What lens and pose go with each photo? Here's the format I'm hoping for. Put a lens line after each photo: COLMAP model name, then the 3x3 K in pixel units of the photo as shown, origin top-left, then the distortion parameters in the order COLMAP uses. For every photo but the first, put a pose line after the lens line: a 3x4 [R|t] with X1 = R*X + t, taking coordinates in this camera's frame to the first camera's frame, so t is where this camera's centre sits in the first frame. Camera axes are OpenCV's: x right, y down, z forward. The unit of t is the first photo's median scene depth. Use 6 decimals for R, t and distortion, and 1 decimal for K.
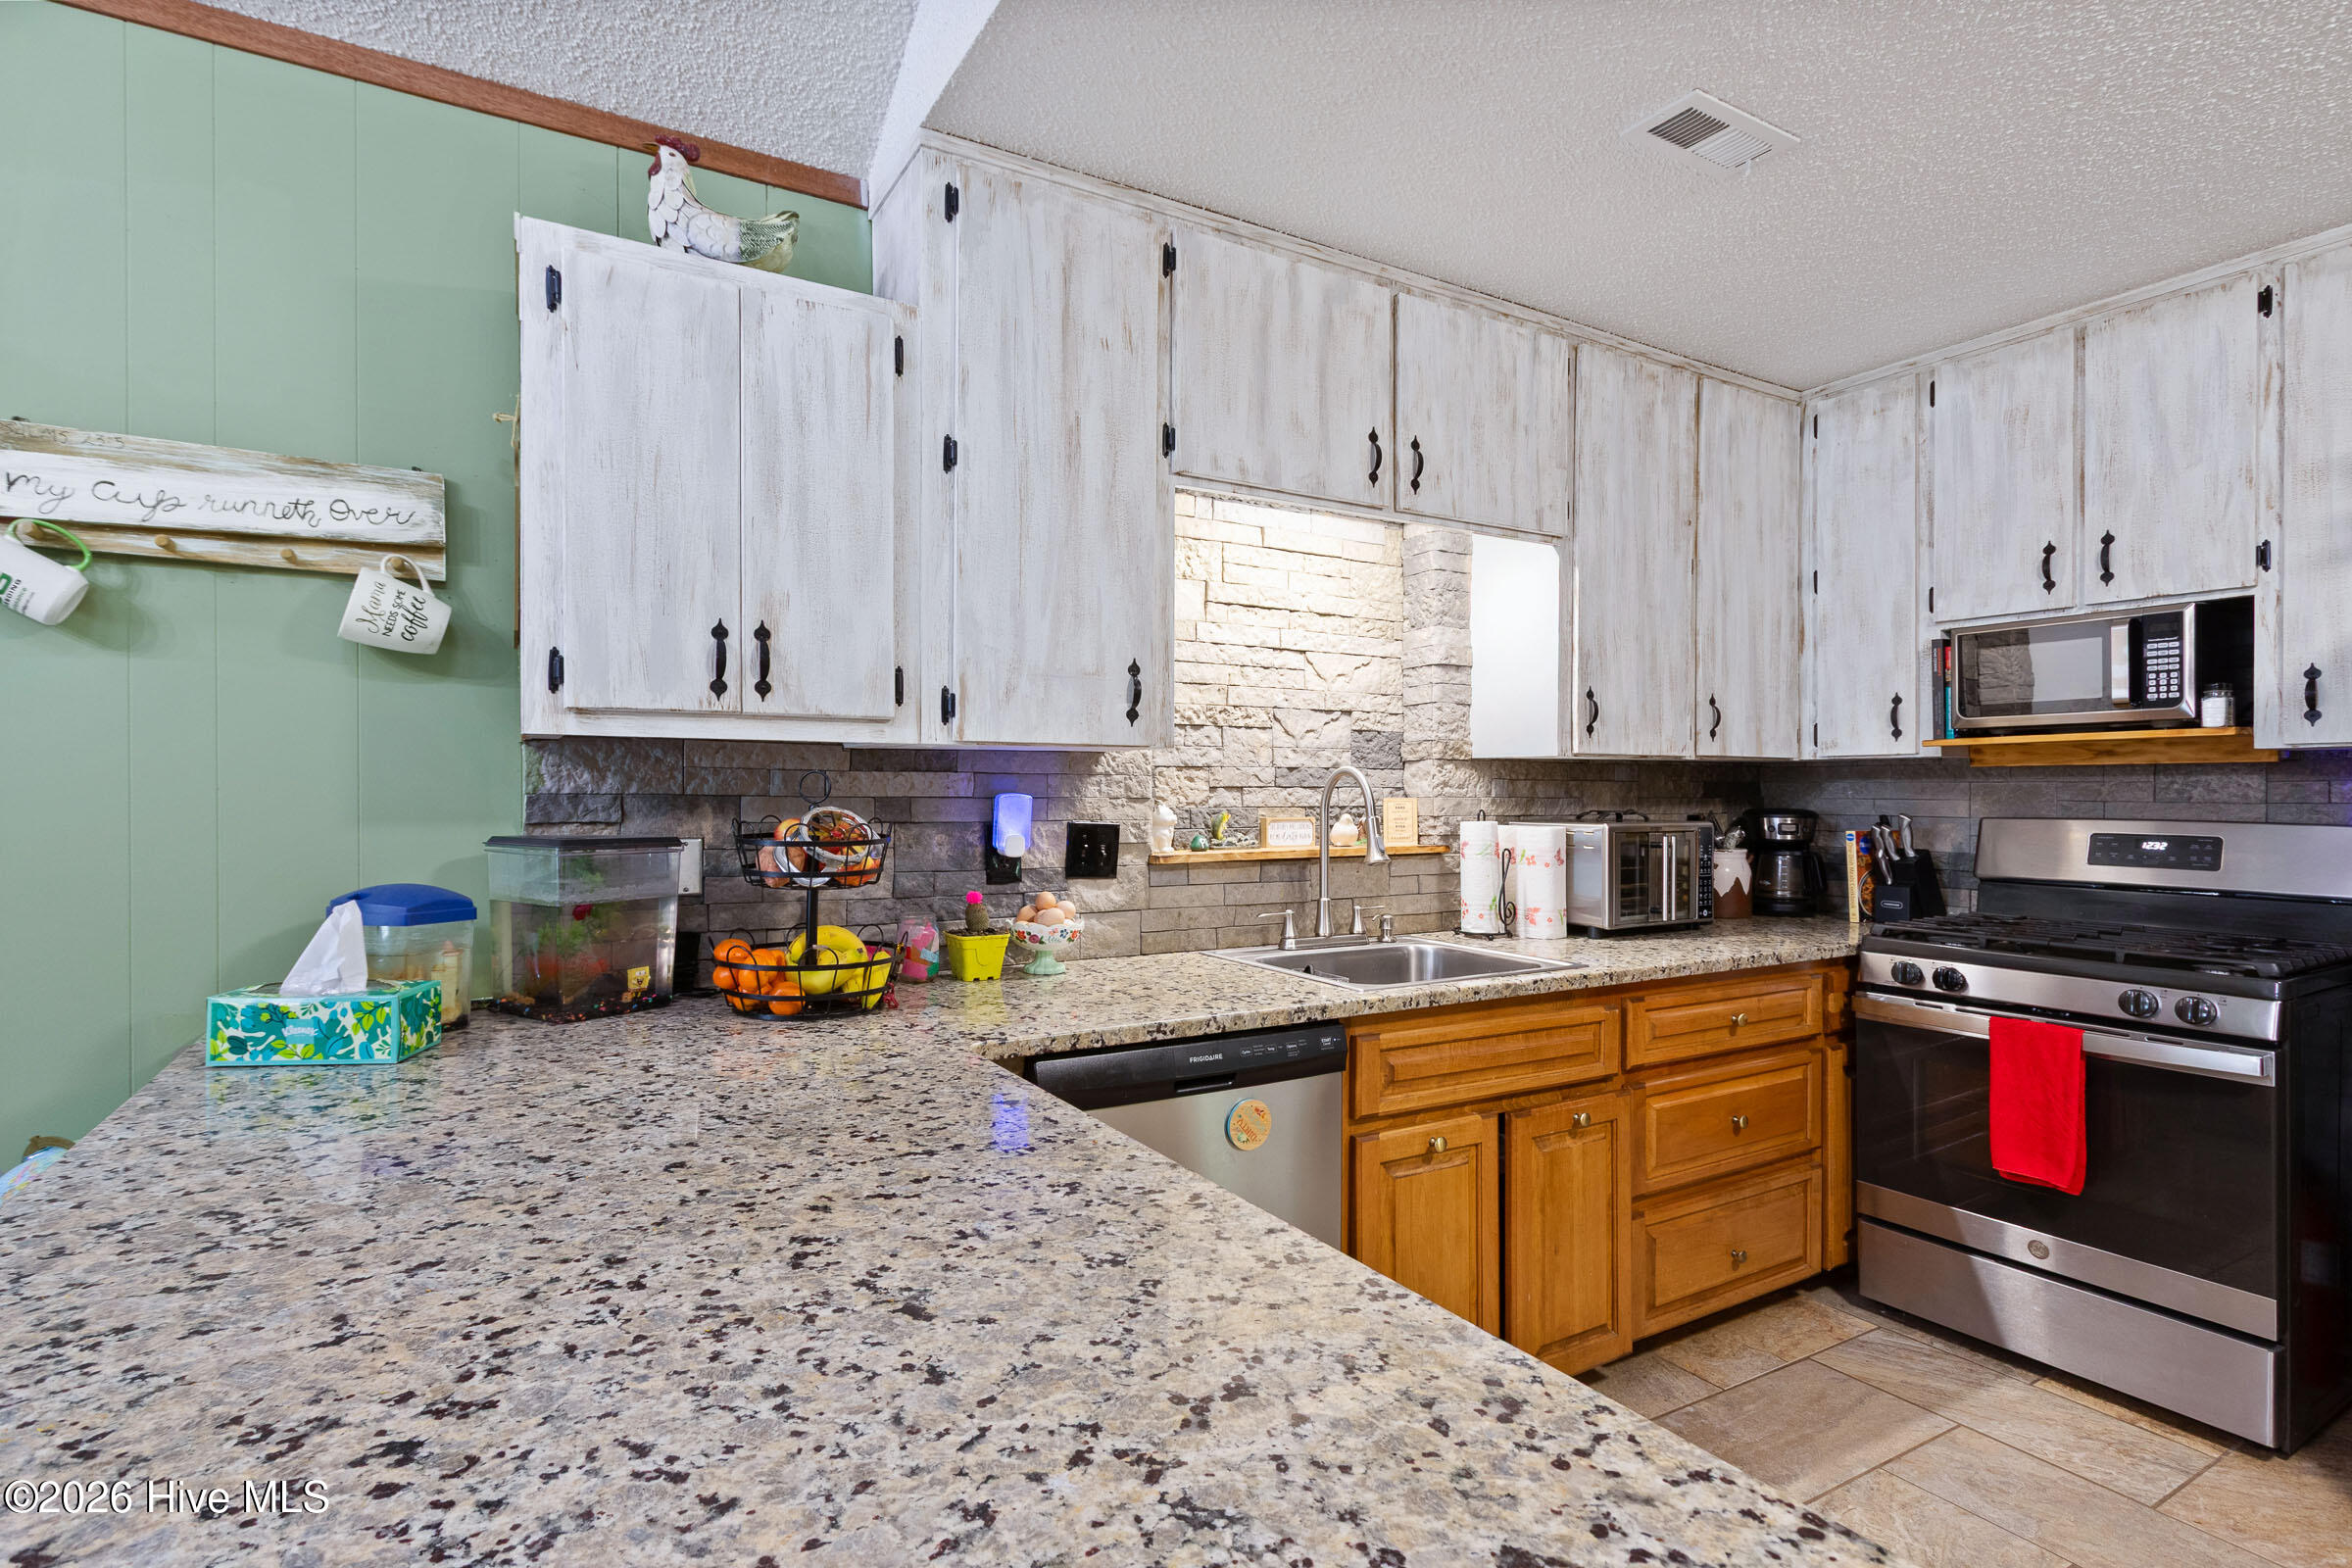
lens RADIAL K [[1137.9, 0, 1128.2], [0, 1137.9, 792.5], [0, 0, 1]] dist [0.008977, -0.004646]
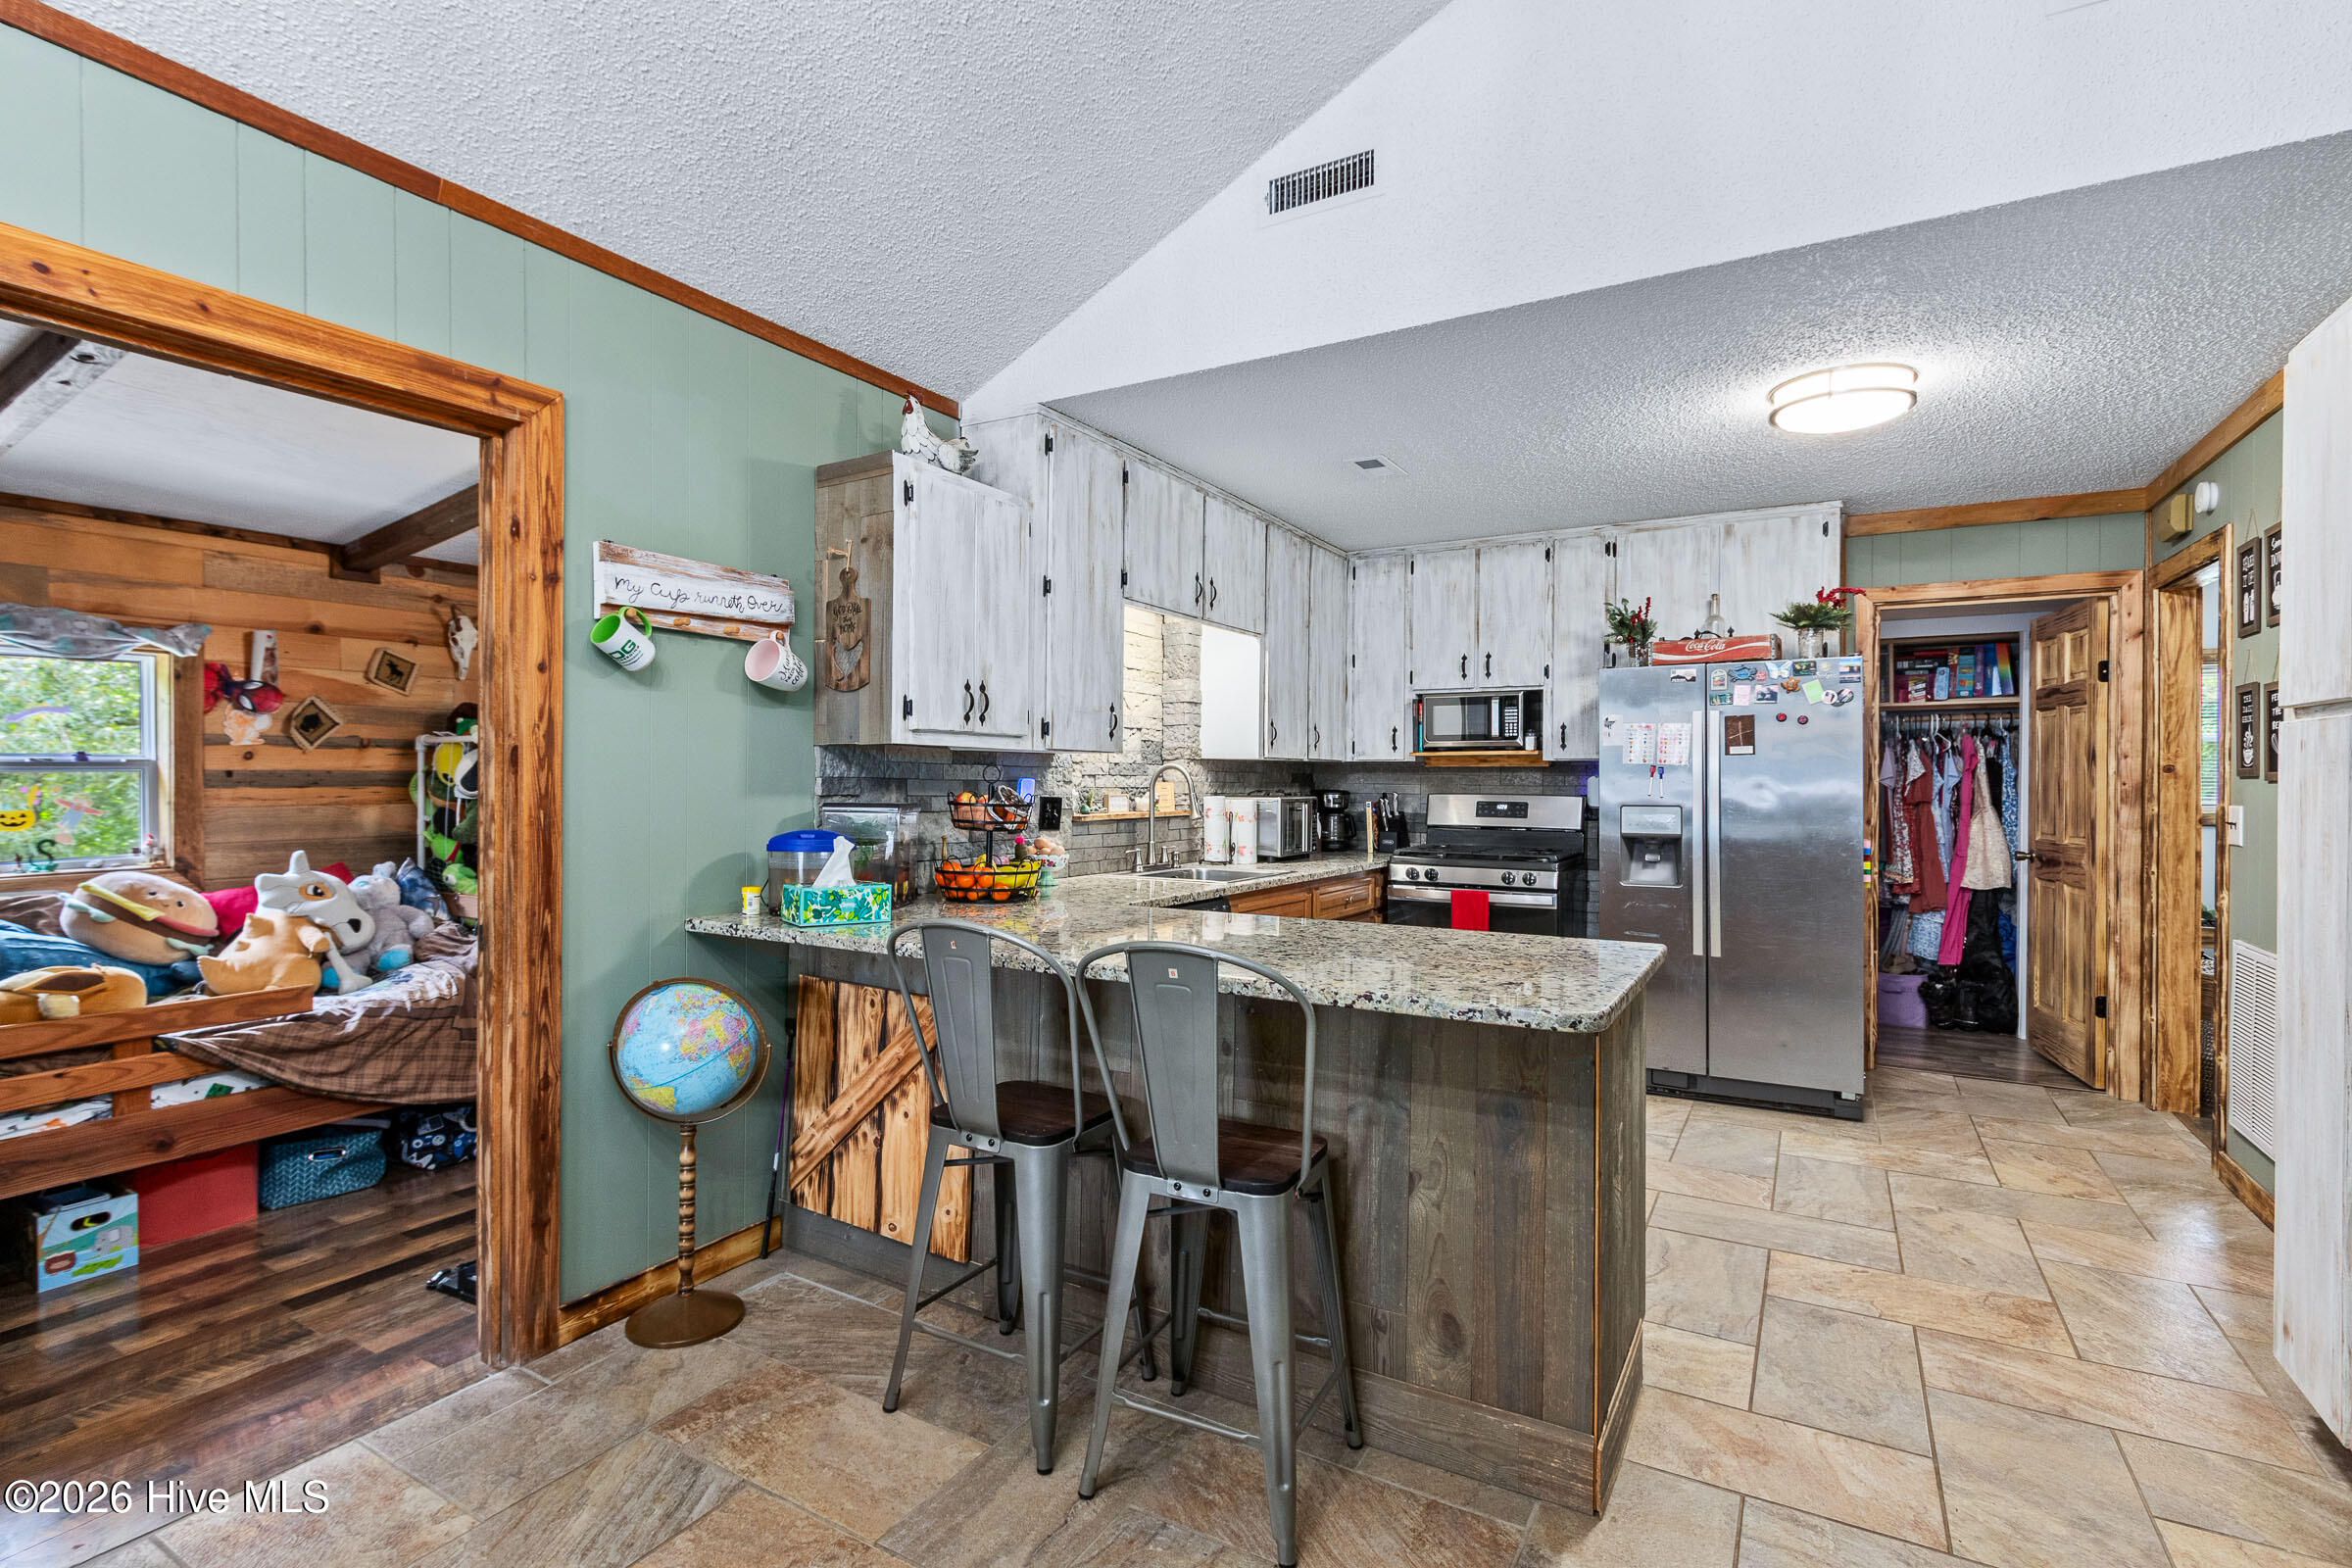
lens RADIAL K [[1137.9, 0, 1149.6], [0, 1137.9, 782.9], [0, 0, 1]] dist [0.008977, -0.004646]
pose [[0.869118, 0.002857, 0.494596, -0.654004], [-0.004097, 0.999991, 0.001422, 0.003515], [-0.494588, -0.003262, 0.869122, -0.453689]]
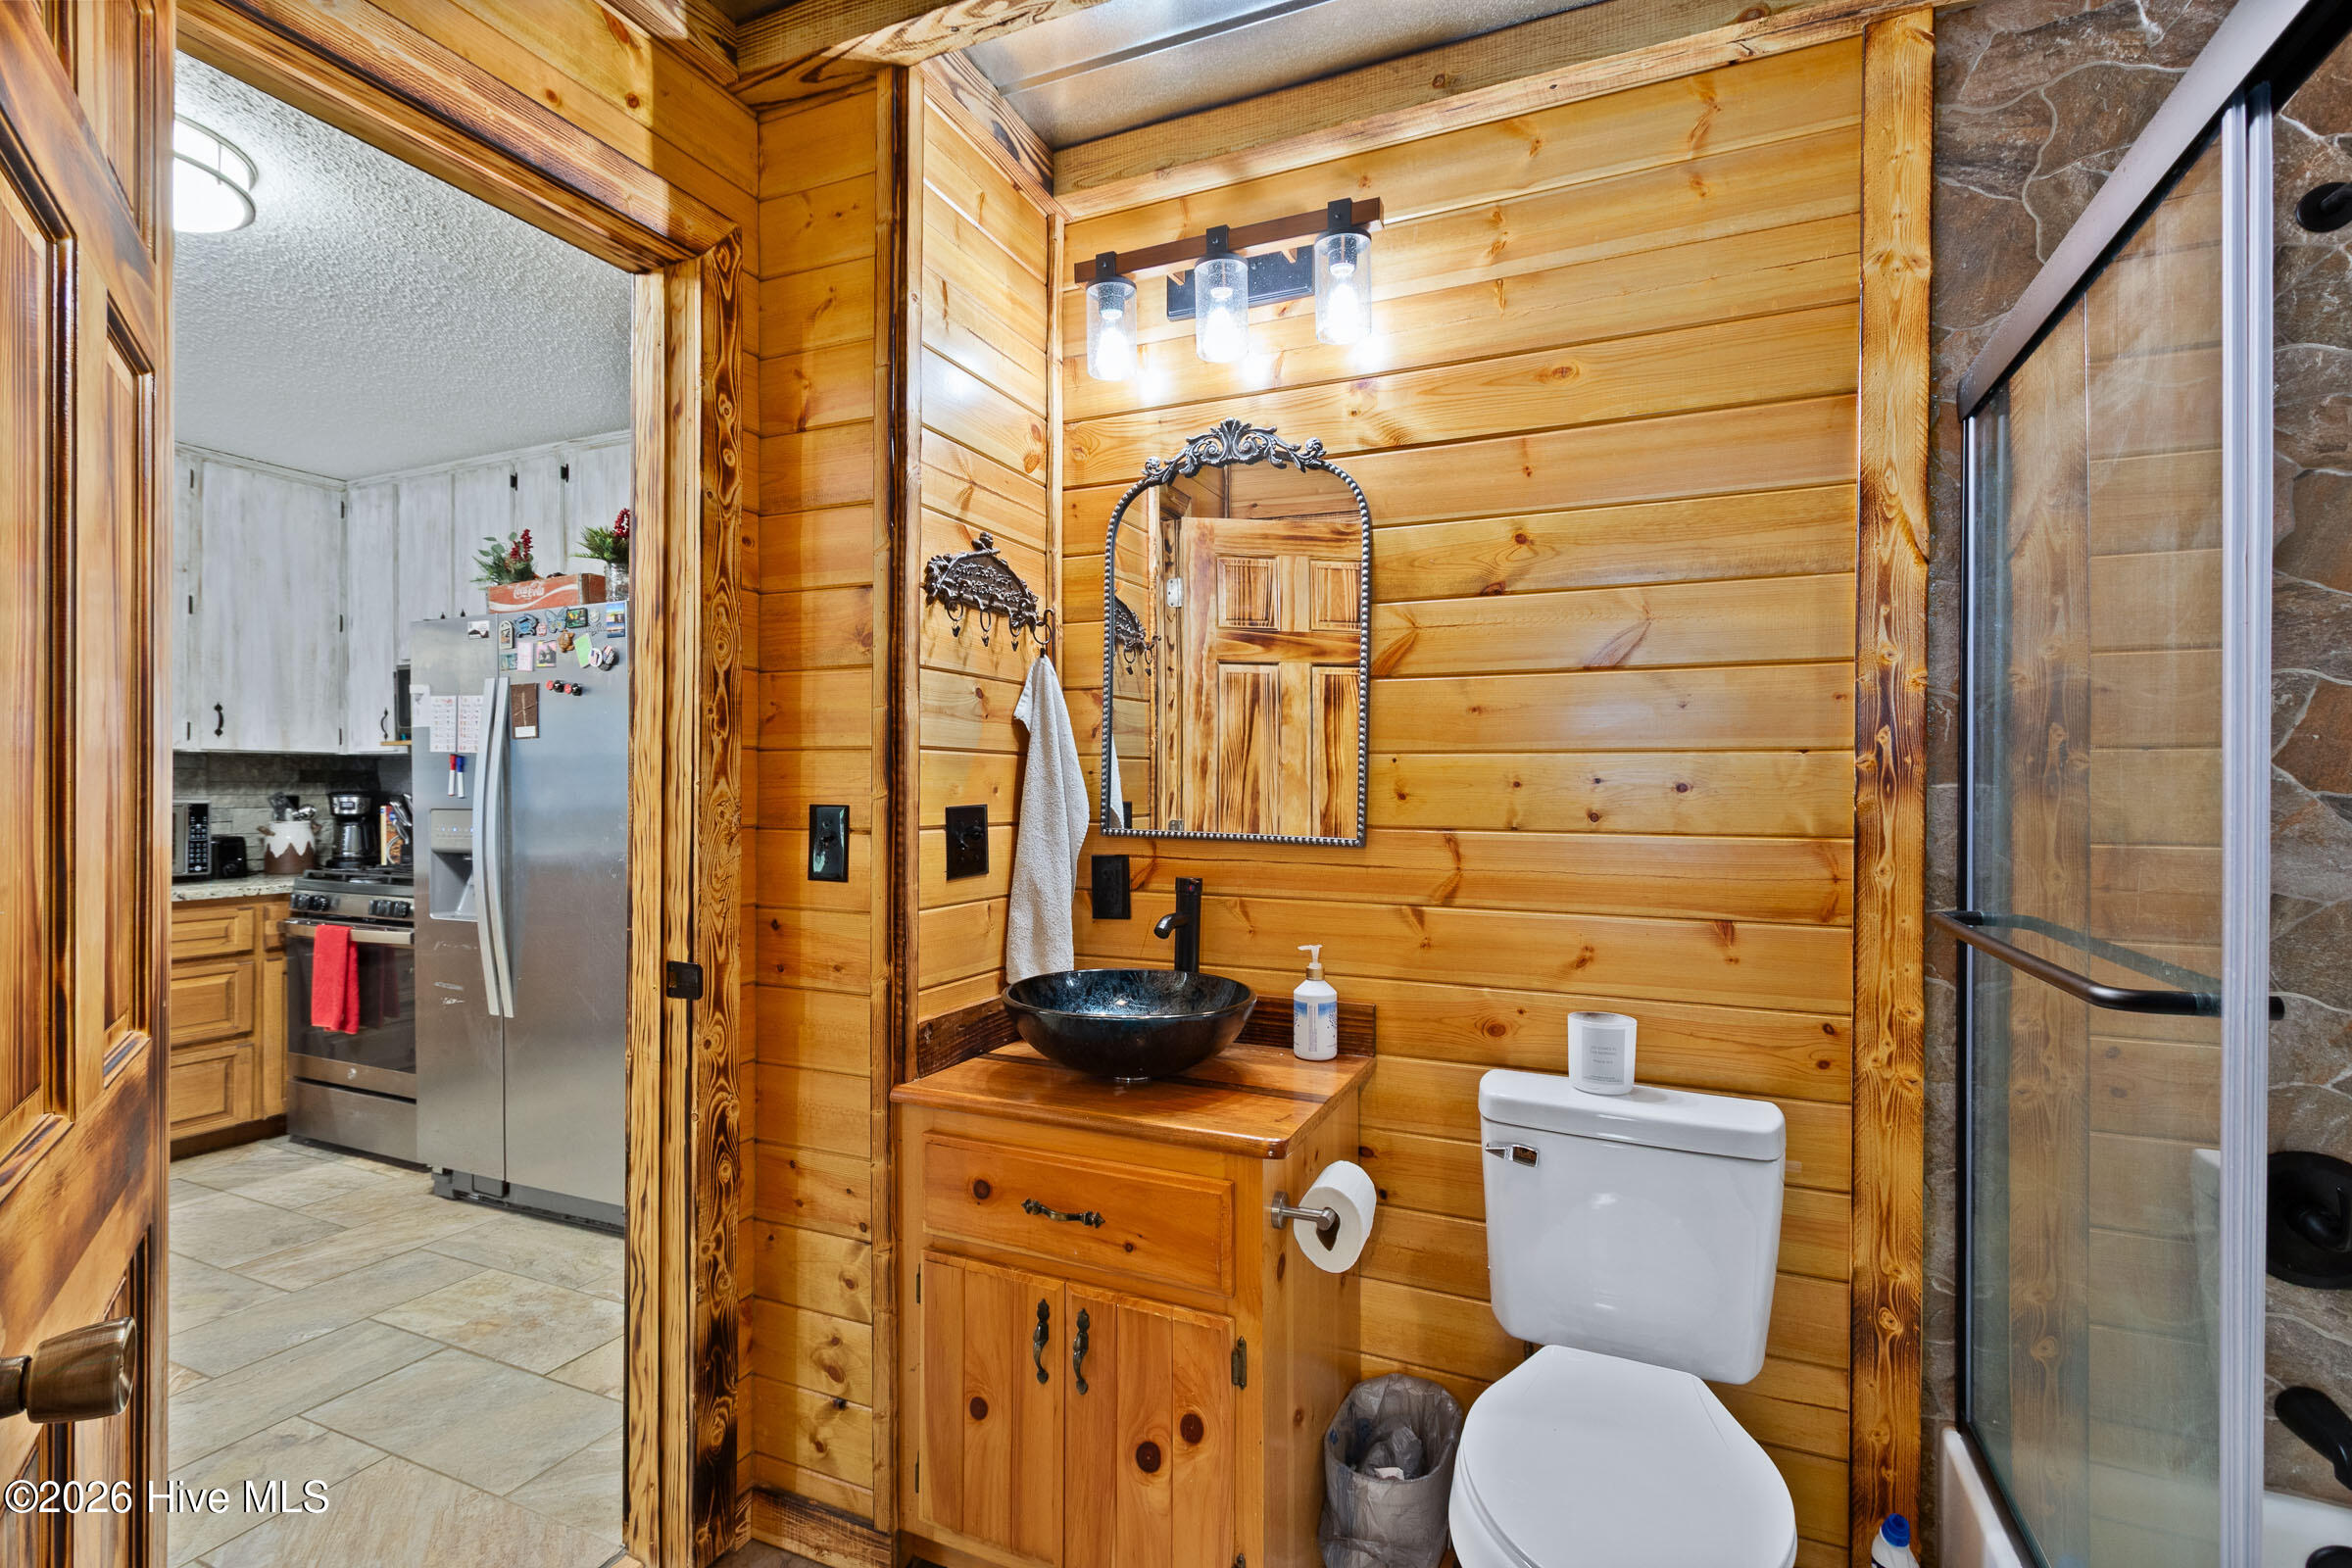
lens RADIAL K [[1137.9, 0, 1156.7], [0, 1137.9, 780.6], [0, 0, 1]] dist [0.008977, -0.004646]
pose [[0.819984, 0.006496, 0.572349, 0.729776], [-0.002306, 0.999965, -0.008045, 0.014163], [-0.572381, 0.005277, 0.819971, -0.793877]]
